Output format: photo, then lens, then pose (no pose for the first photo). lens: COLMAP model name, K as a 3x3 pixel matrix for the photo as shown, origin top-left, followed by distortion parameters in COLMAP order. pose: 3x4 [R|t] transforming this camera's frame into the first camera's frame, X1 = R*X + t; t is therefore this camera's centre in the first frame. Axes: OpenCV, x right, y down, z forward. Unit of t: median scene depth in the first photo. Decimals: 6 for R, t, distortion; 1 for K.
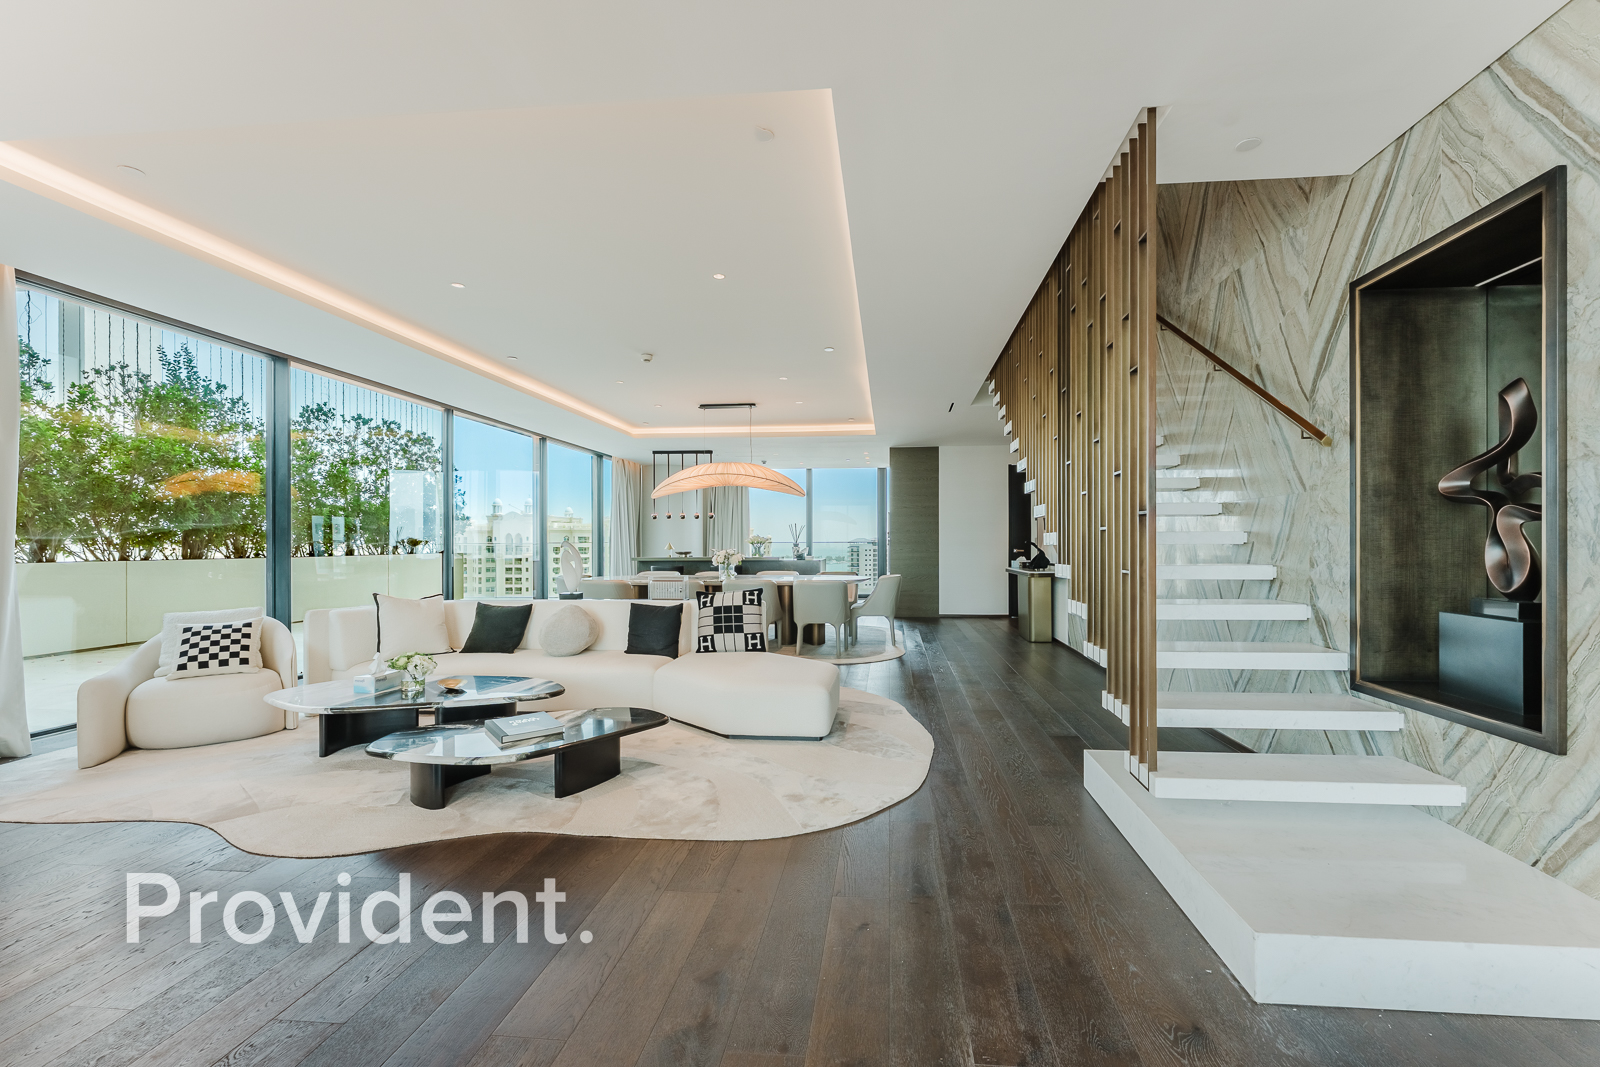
lens RADIAL K [[653.9, 0, 808.5], [0, 653.9, 542.9], [0, 0, 1]] dist [-0.003013, -0.000218]
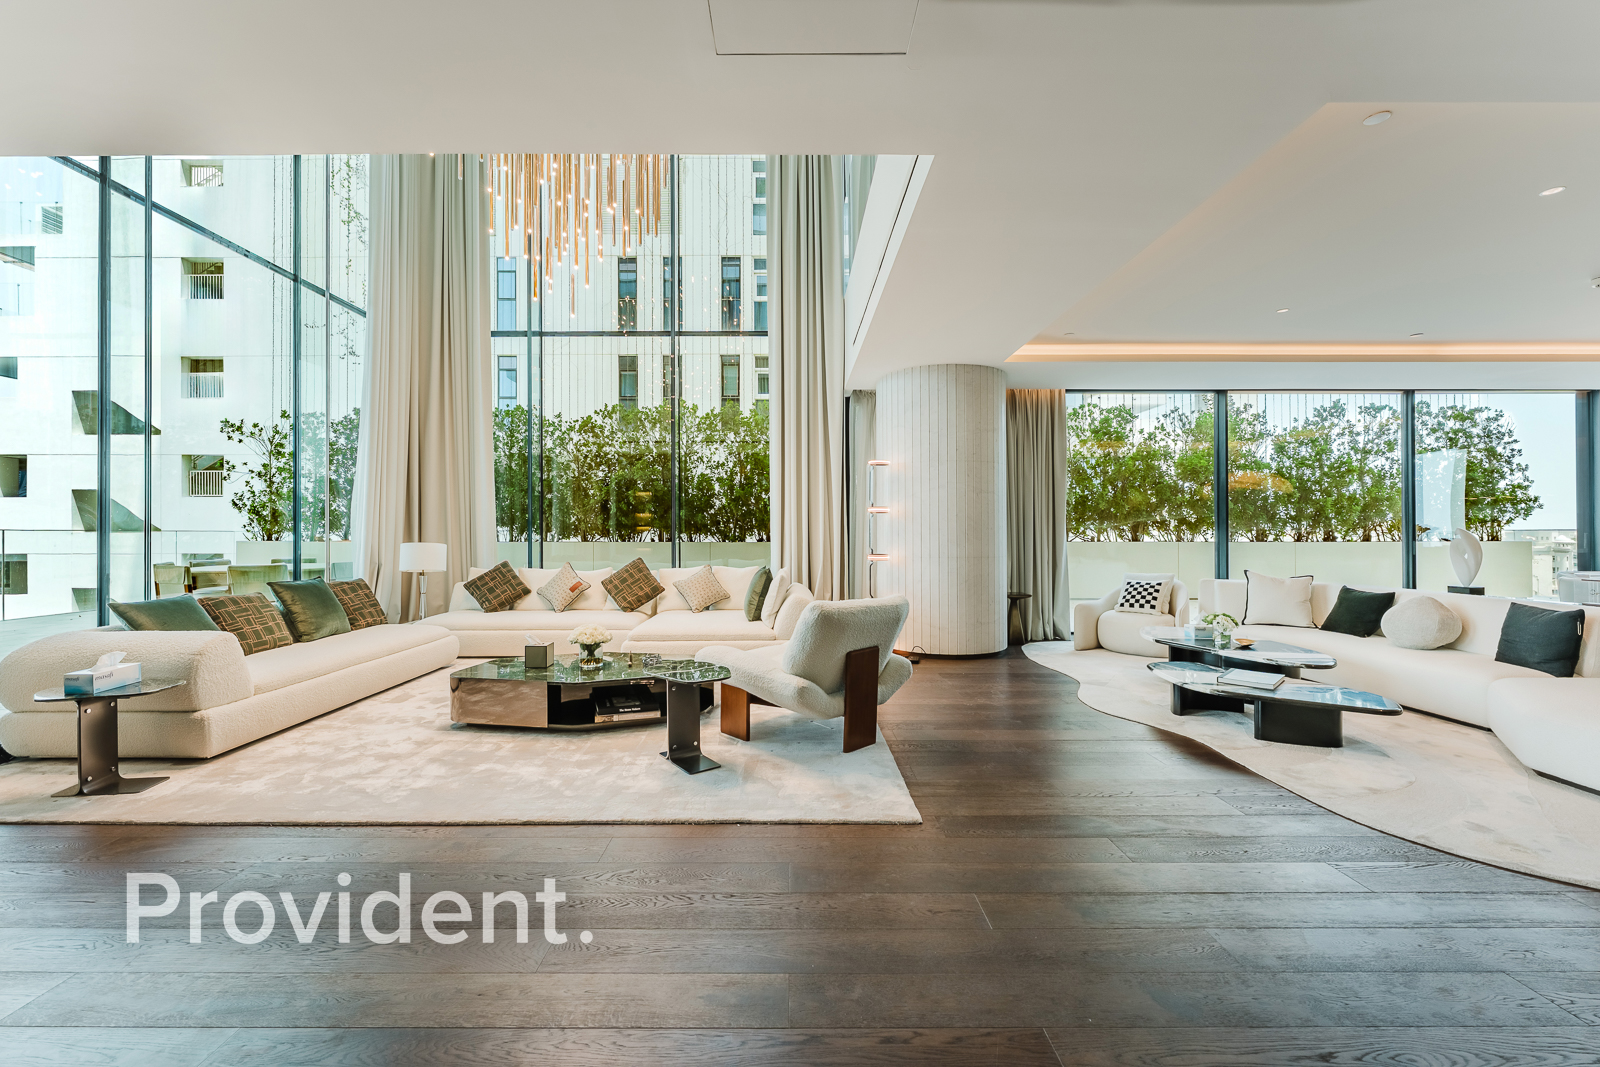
lens RADIAL K [[653.9, 0, 802.0], [0, 653.9, 527.9], [0, 0, 1]] dist [-0.003013, -0.000218]
pose [[0.096208, -0.003683, -0.995354, 0.566760], [0.000901, 0.999993, -0.003613, 0.000923], [0.995361, -0.000549, 0.096211, 0.031101]]
